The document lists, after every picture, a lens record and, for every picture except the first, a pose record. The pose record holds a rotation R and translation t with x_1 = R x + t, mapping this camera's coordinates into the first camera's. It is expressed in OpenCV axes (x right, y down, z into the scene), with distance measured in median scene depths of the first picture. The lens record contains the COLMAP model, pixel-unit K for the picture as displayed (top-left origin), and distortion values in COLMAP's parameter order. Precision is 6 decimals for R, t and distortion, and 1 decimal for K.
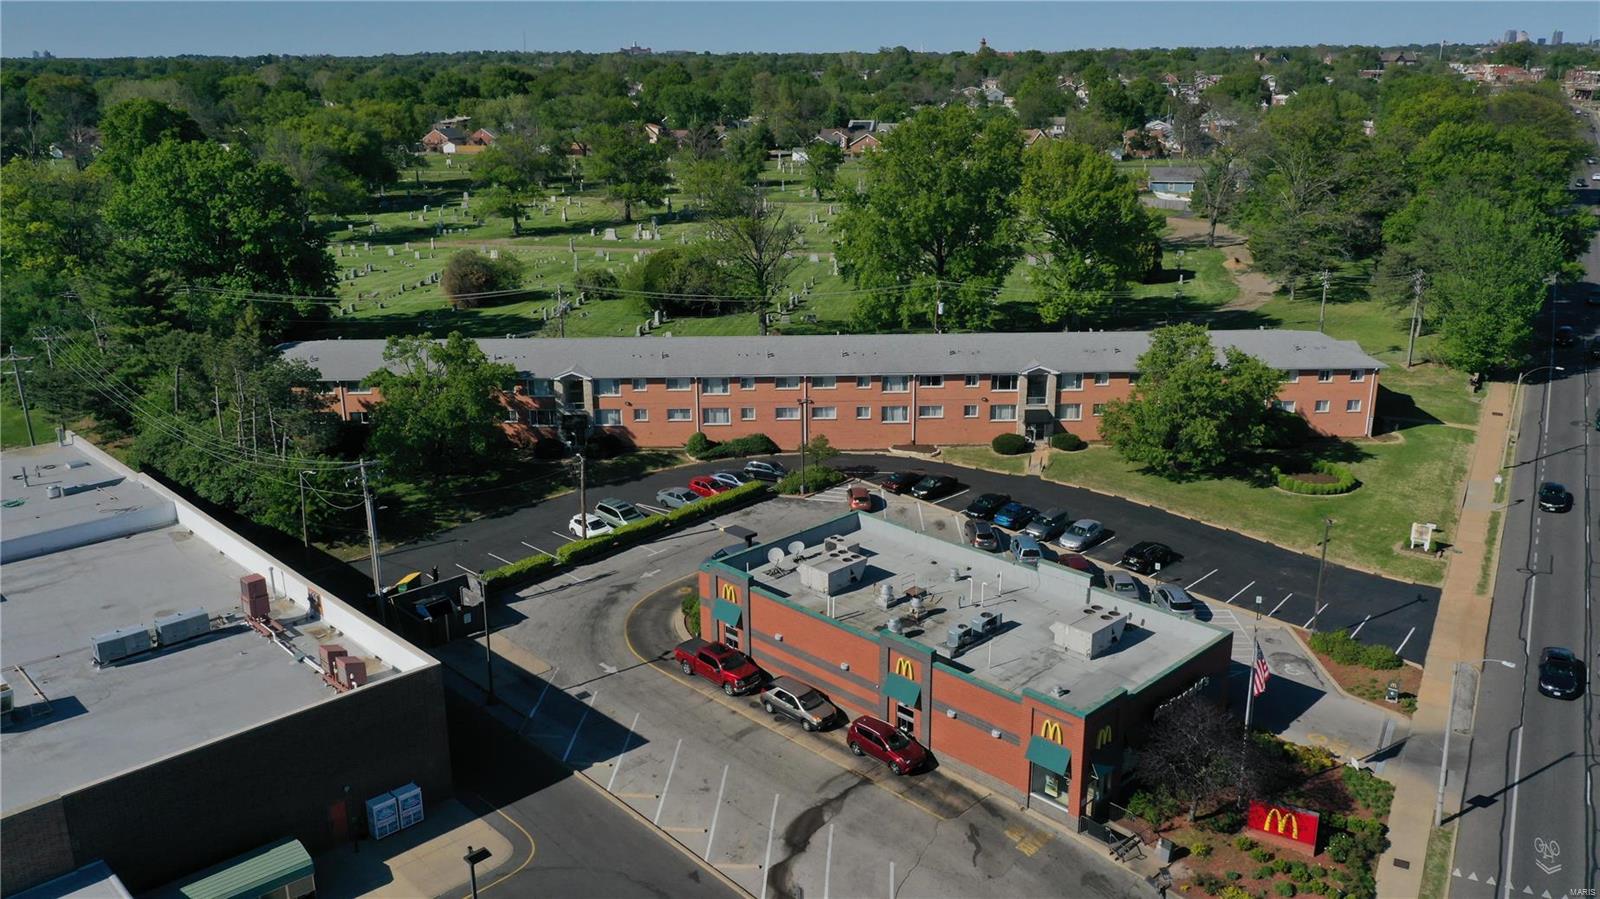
lens RADIAL K [[1262.9, 0, 798.1], [0, 1262.9, 449.8], [0, 0, 1]] dist [-0.002855, 0.014336]
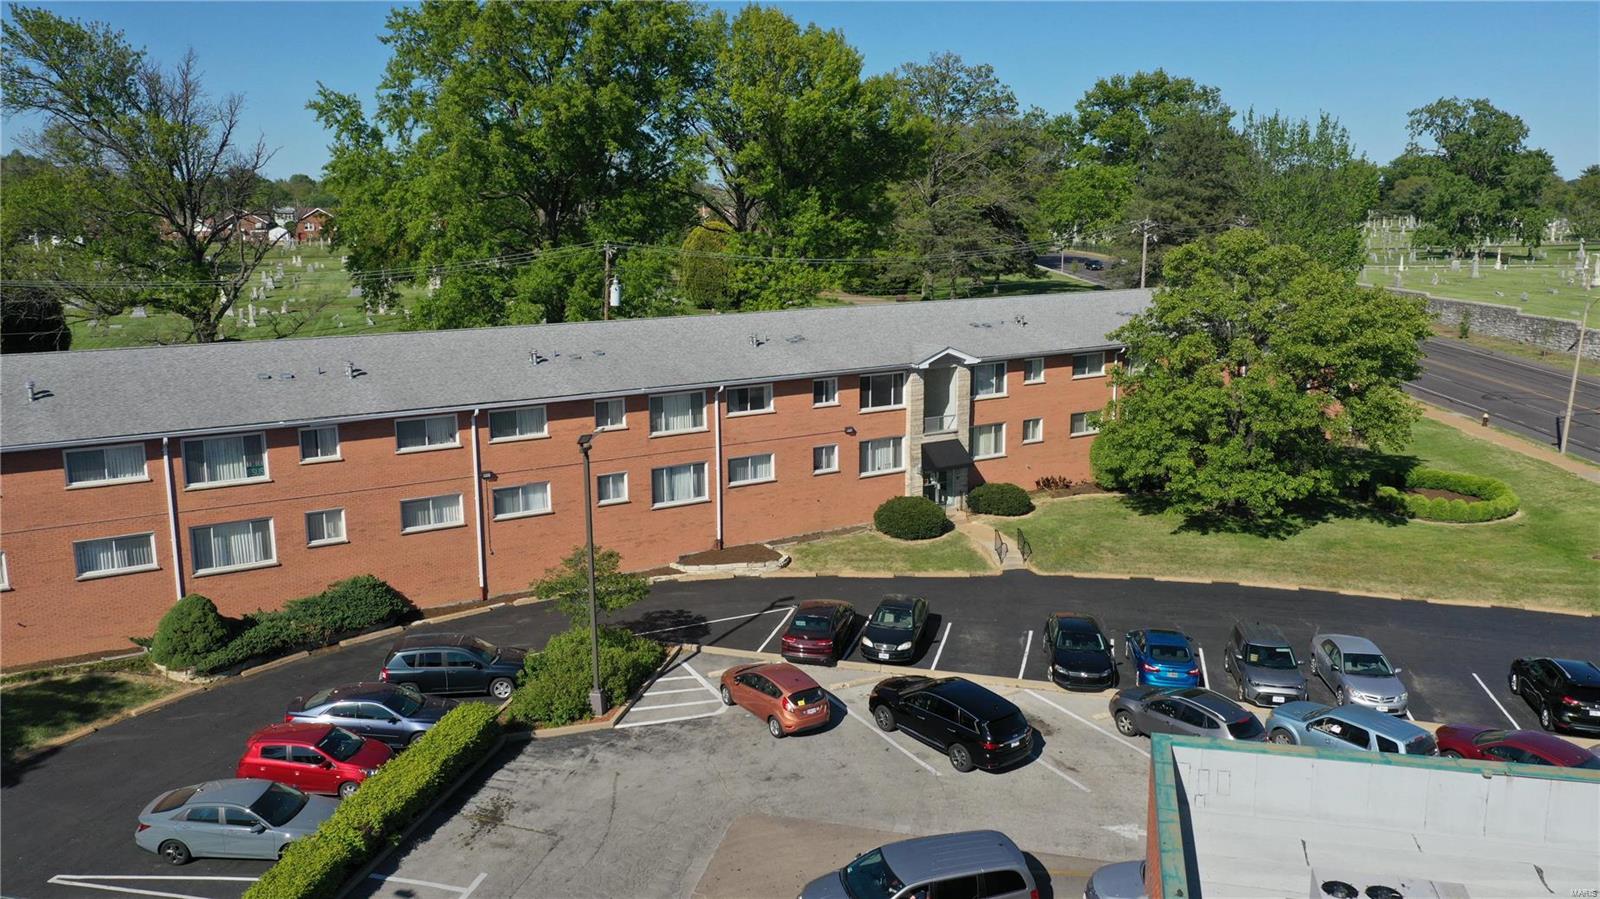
lens RADIAL K [[1262.9, 0, 798.1], [0, 1262.9, 449.8], [0, 0, 1]] dist [-0.002855, 0.014336]
pose [[0.844318, -0.097086, 0.526974, -0.115859], [0.155466, 0.985531, -0.067519, -0.004248], [-0.512794, 0.138934, 0.847195, 0.616803]]
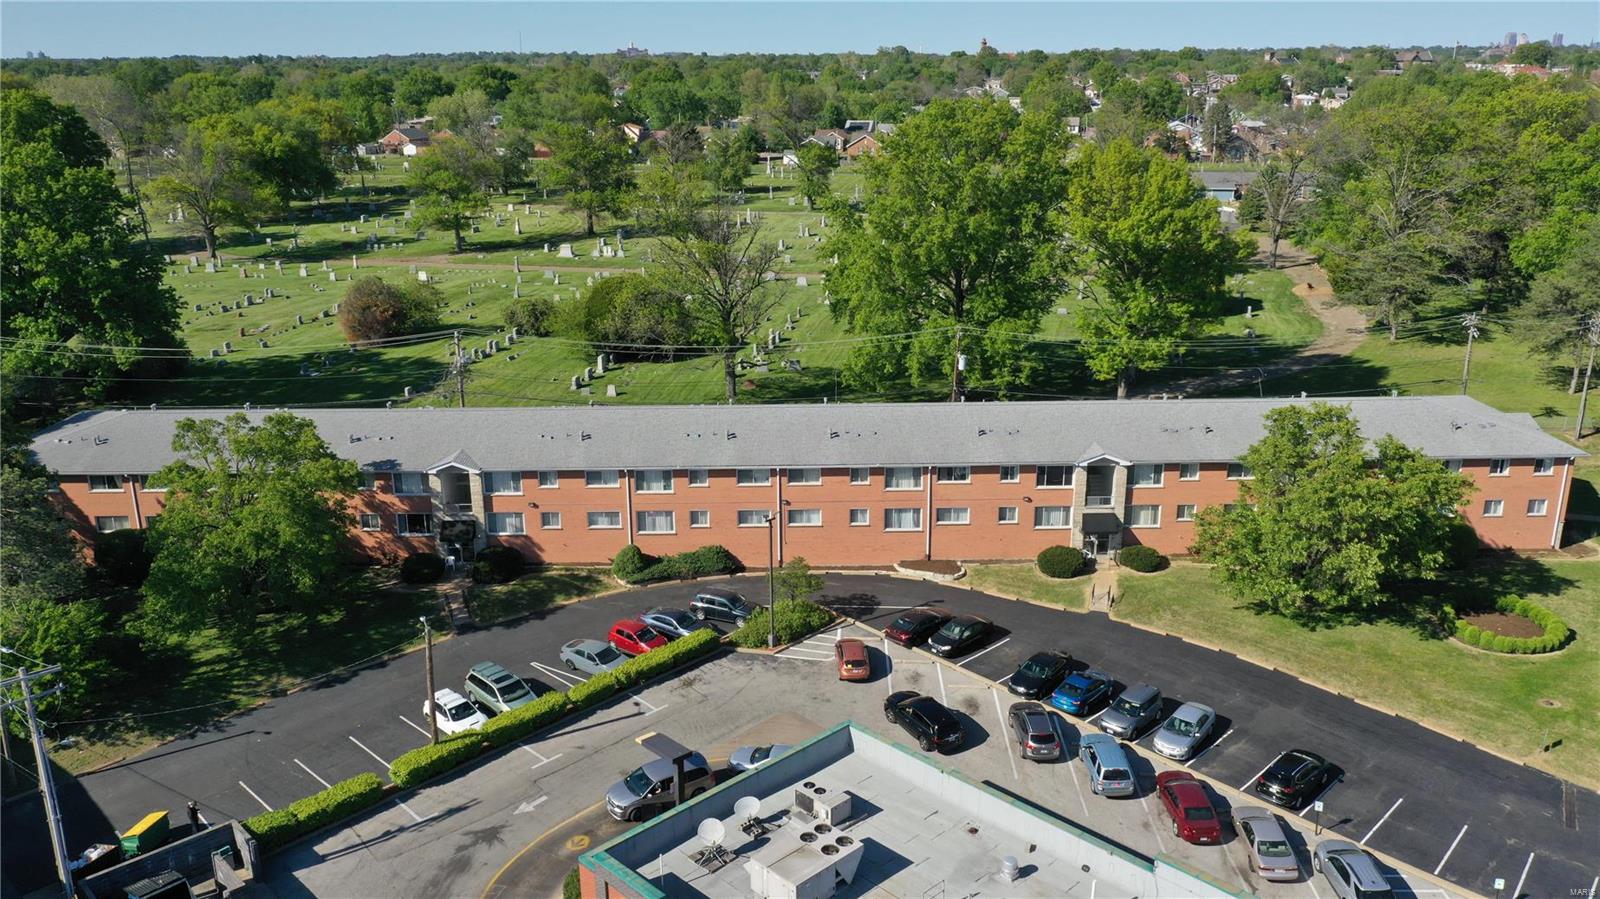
lens RADIAL K [[1262.9, 0, 798.1], [0, 1262.9, 449.8], [0, 0, 1]] dist [-0.002855, 0.014336]
pose [[0.999999, 0.000791, 0.001461, 0.015757], [-0.000789, 0.999998, -0.001551, -0.067085], [-0.001462, 0.001550, 0.999998, 0.278967]]
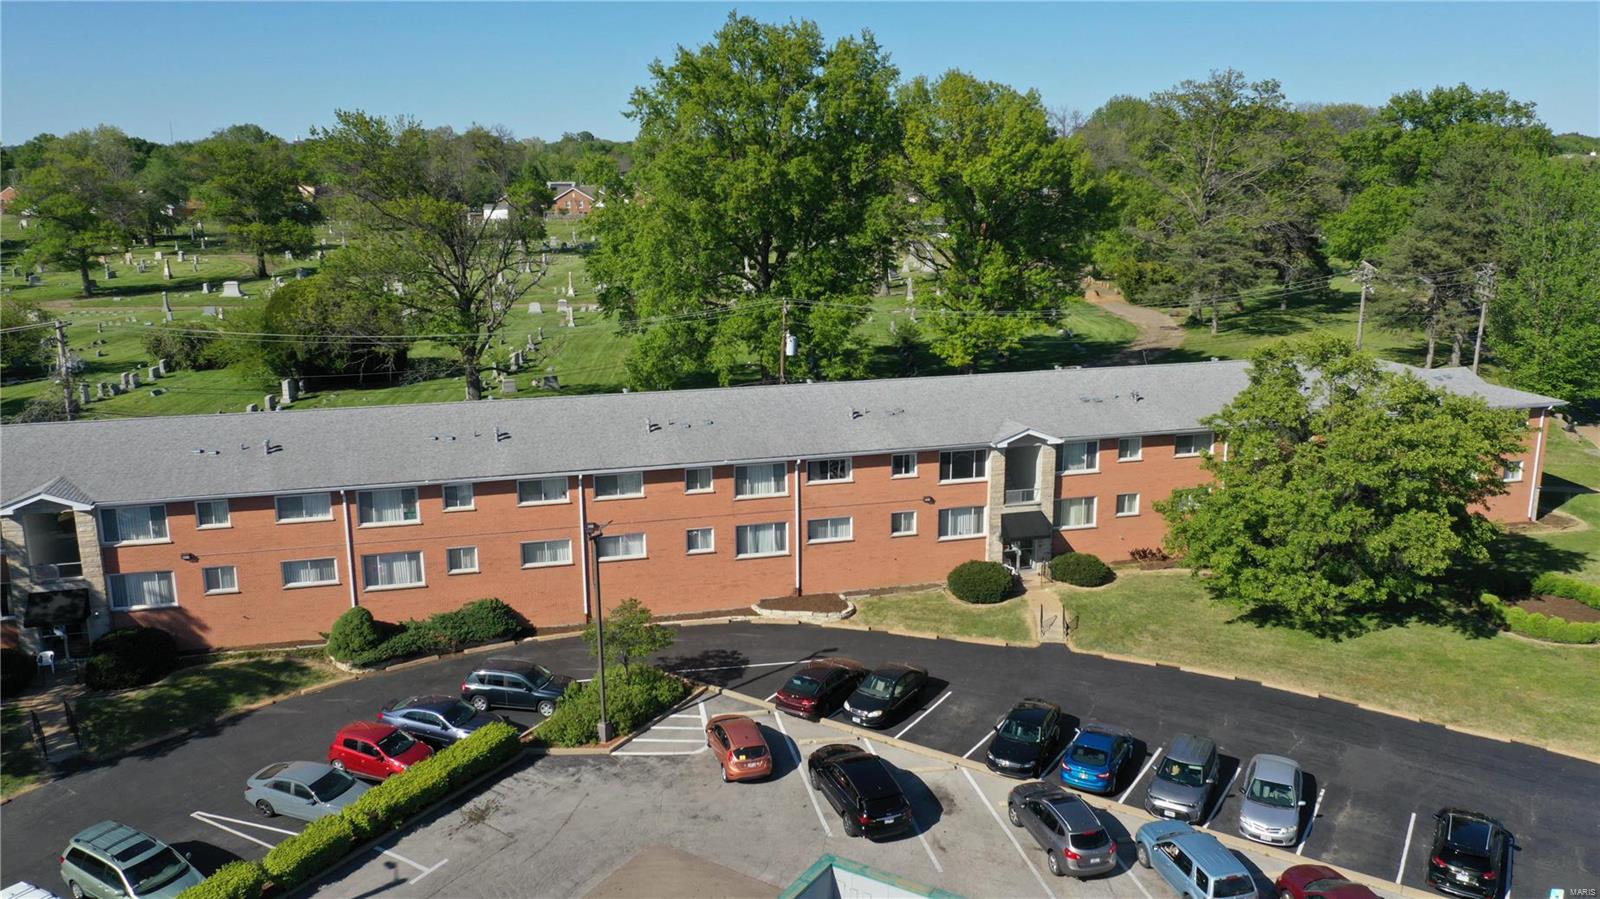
lens RADIAL K [[1252.2, 0, 800.0], [0, 1252.2, 449.5], [0, 0, 1]] dist [-0.002489, -0.001611]
pose [[0.969377, -0.051673, 0.240081, -0.027464], [0.068955, 0.995555, -0.064145, -0.030955], [-0.235699, 0.078735, 0.968631, 0.509955]]
